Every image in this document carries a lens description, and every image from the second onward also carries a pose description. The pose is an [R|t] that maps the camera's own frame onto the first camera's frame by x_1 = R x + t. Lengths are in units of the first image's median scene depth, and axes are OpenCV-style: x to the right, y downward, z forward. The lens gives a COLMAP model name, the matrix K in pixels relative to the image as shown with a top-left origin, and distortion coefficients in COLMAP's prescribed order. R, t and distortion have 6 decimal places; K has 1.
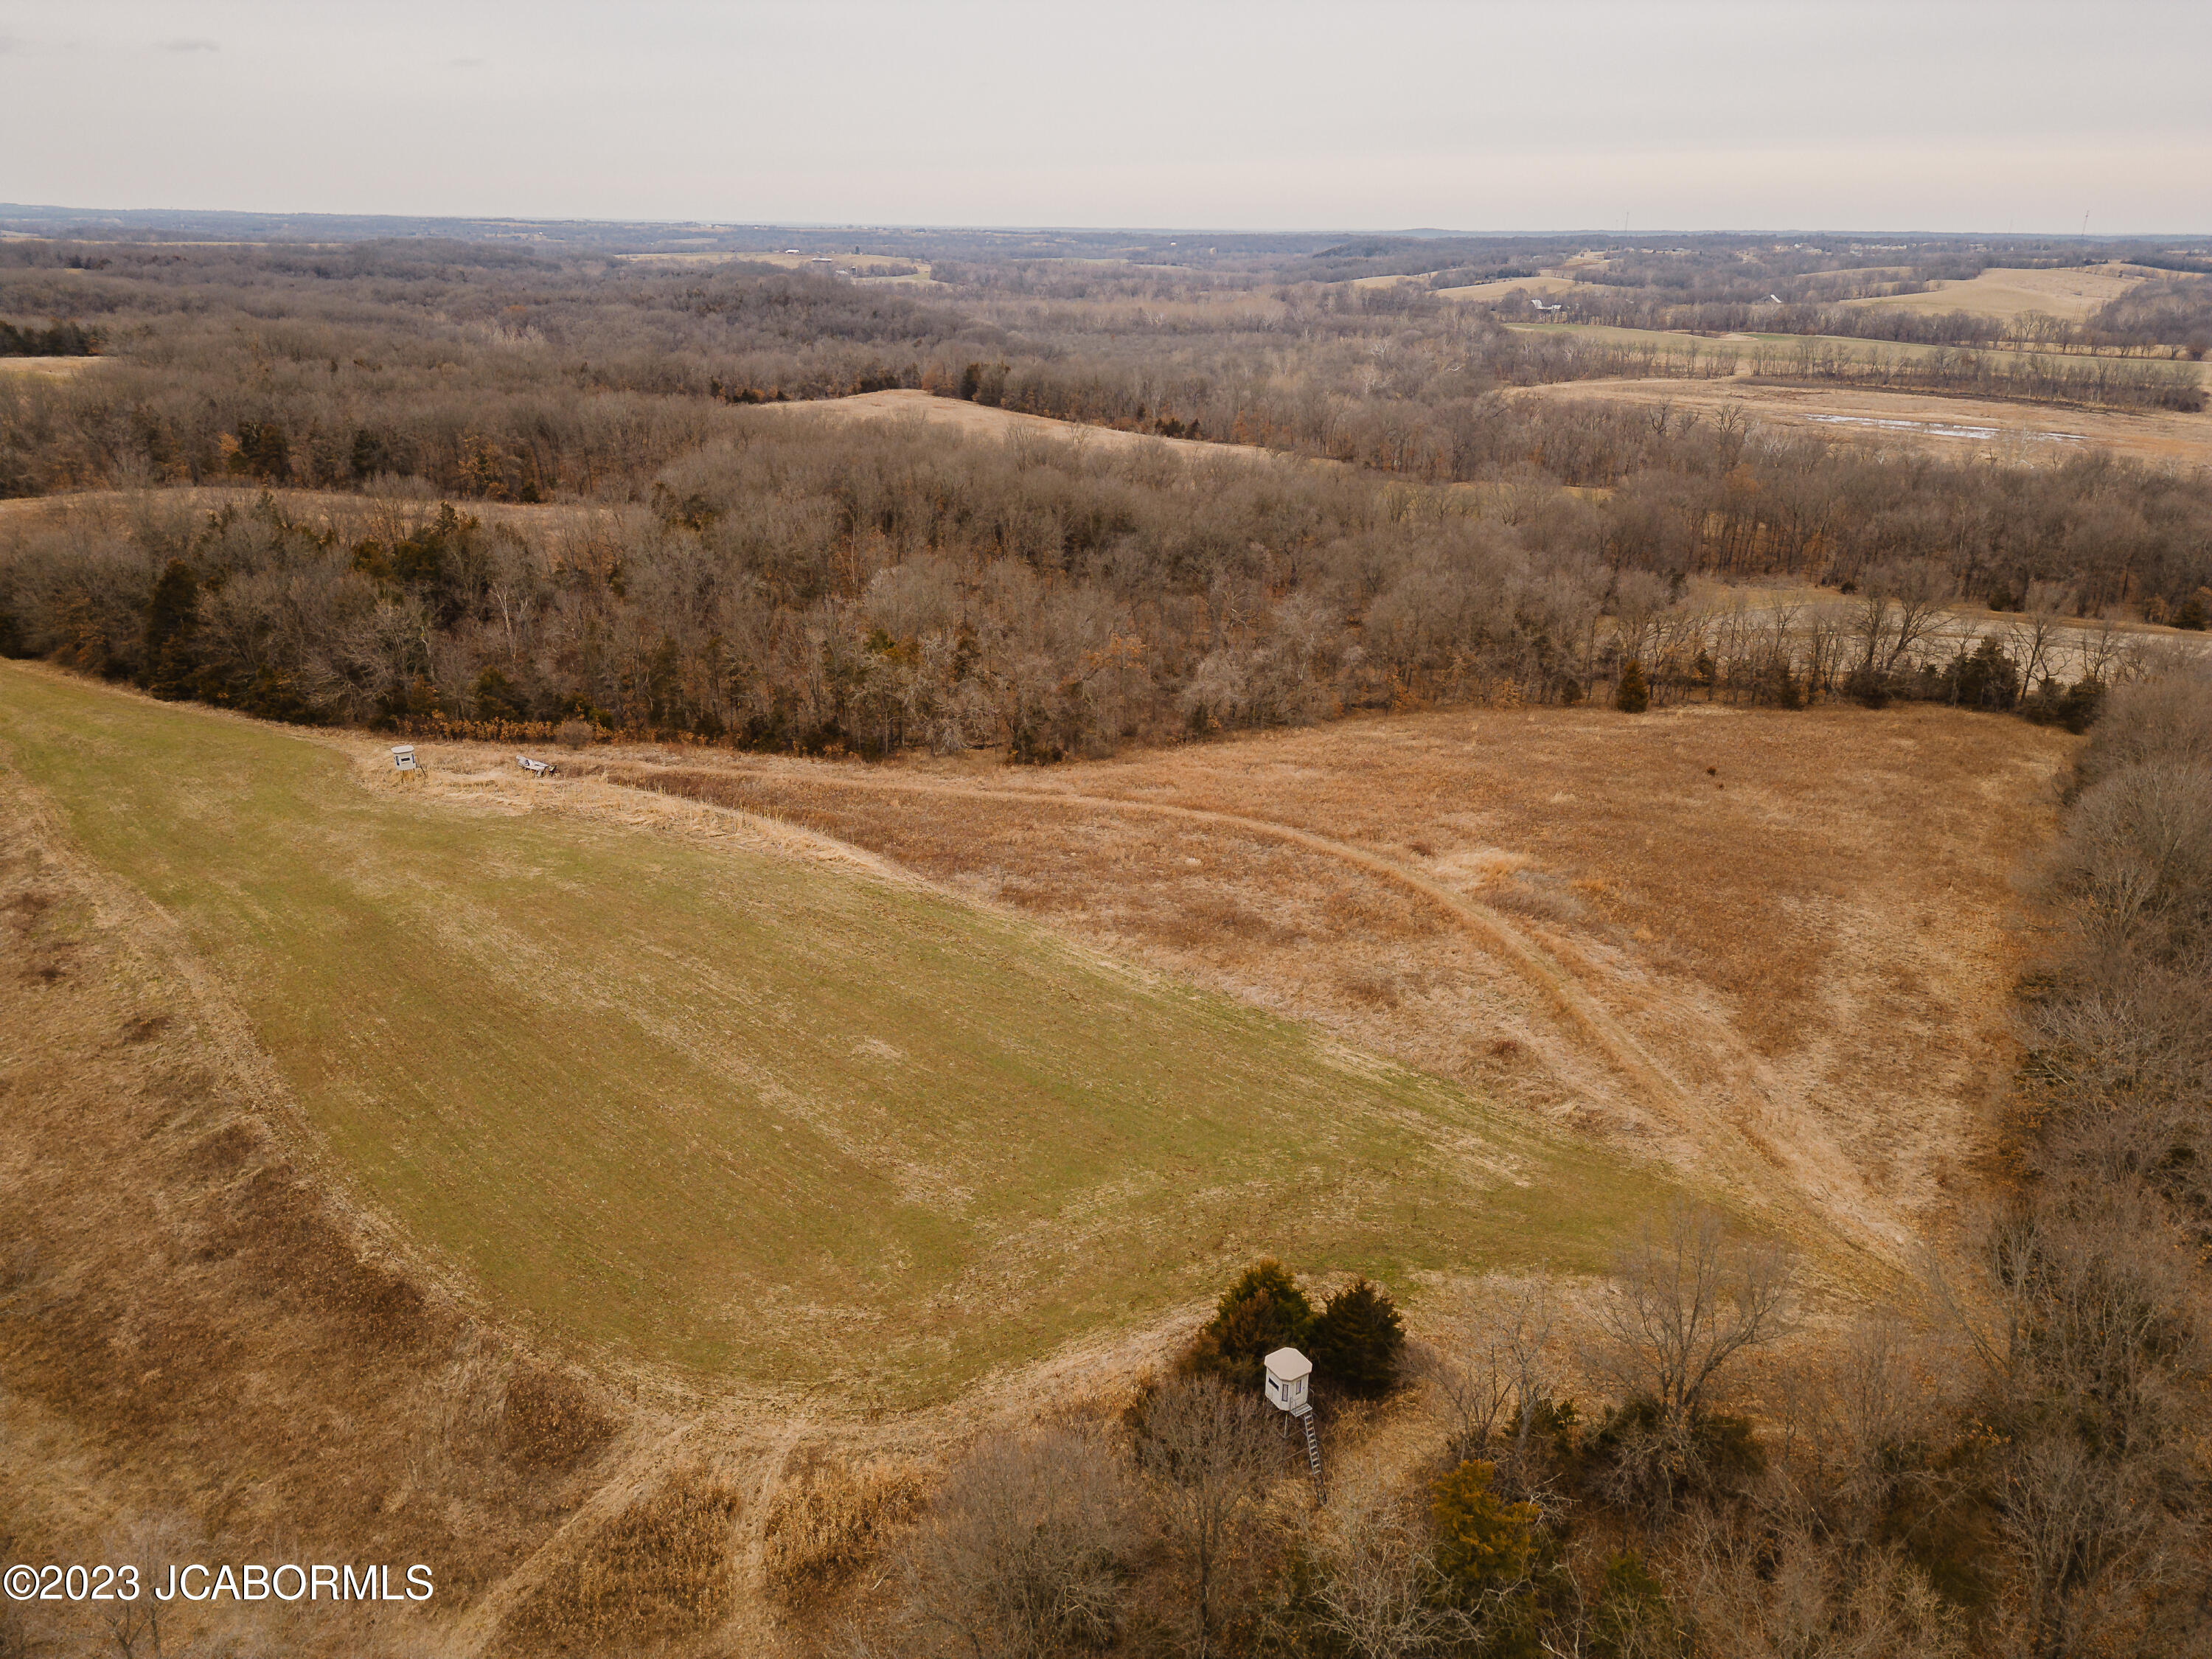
lens RADIAL K [[1551.6, 0, 1108.5], [0, 1551.6, 827.9], [0, 0, 1]] dist [0.054589, -0.013873]
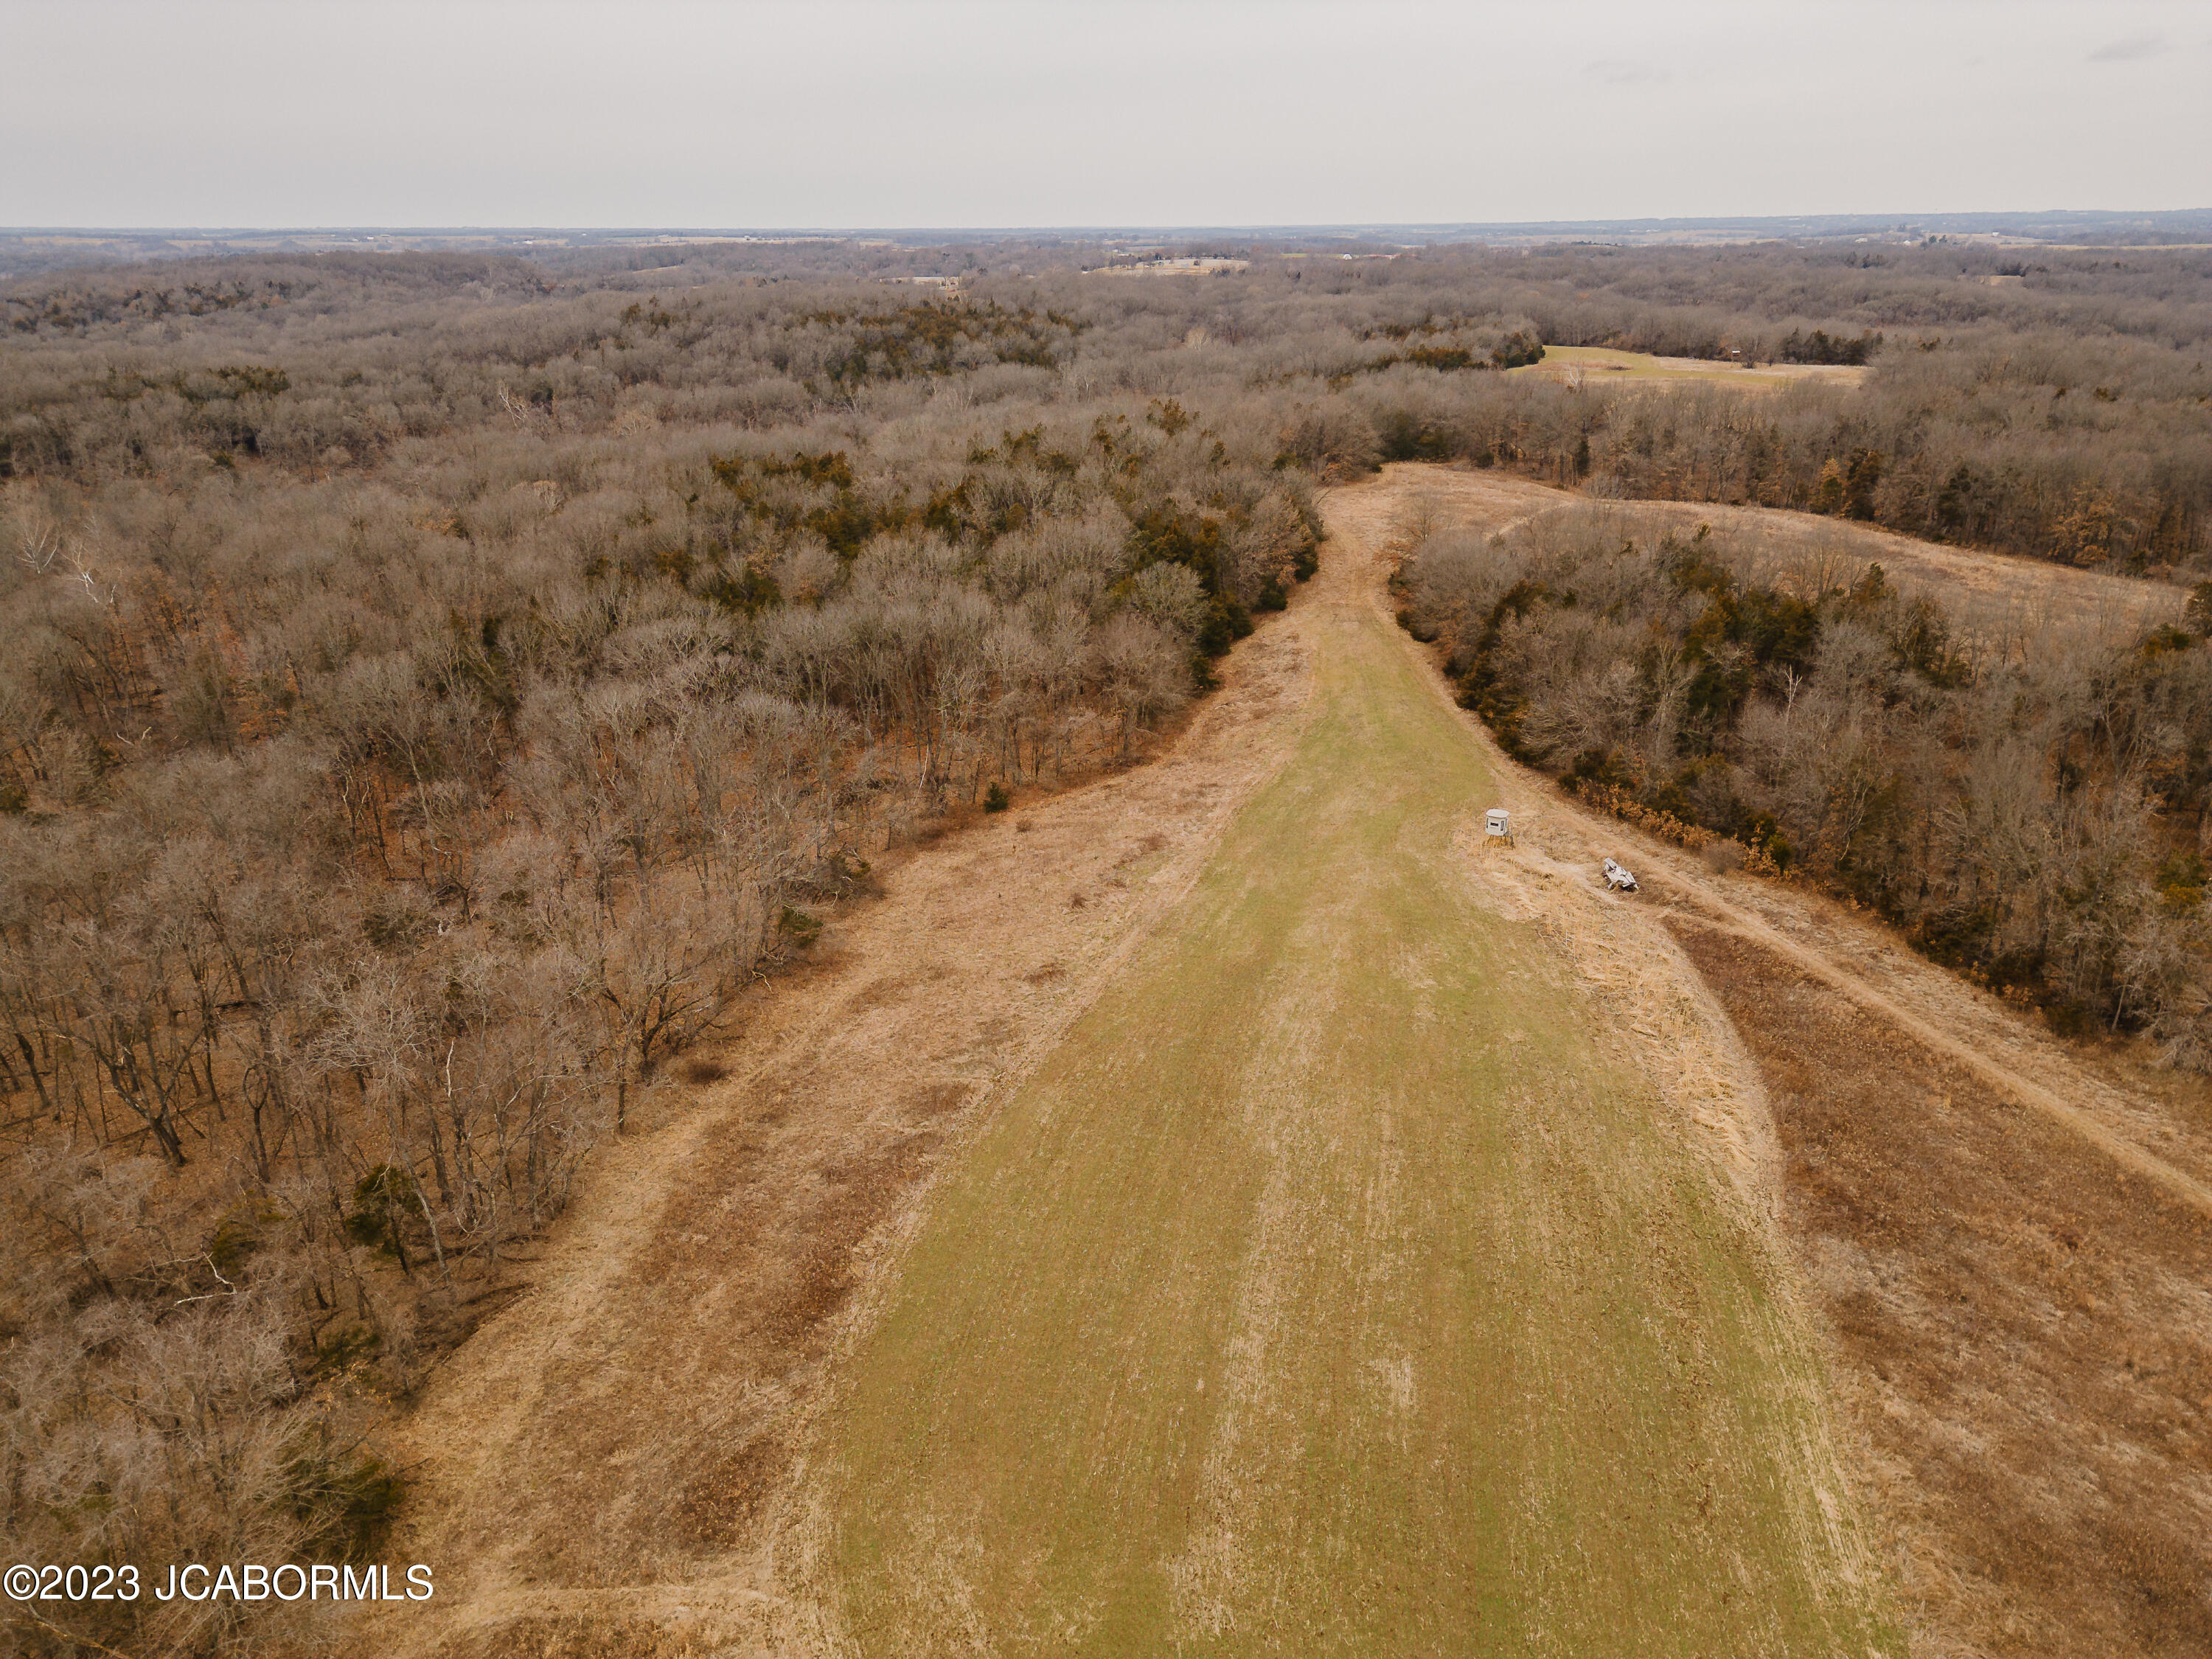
lens RADIAL K [[1551.6, 0, 1105.6], [0, 1551.6, 833.3], [0, 0, 1]] dist [0.054589, -0.013873]
pose [[0.452366, 0.312056, -0.835456, 0.349707], [-0.308983, 0.933605, 0.181414, -0.204560], [0.836597, 0.176076, 0.518751, 0.474518]]
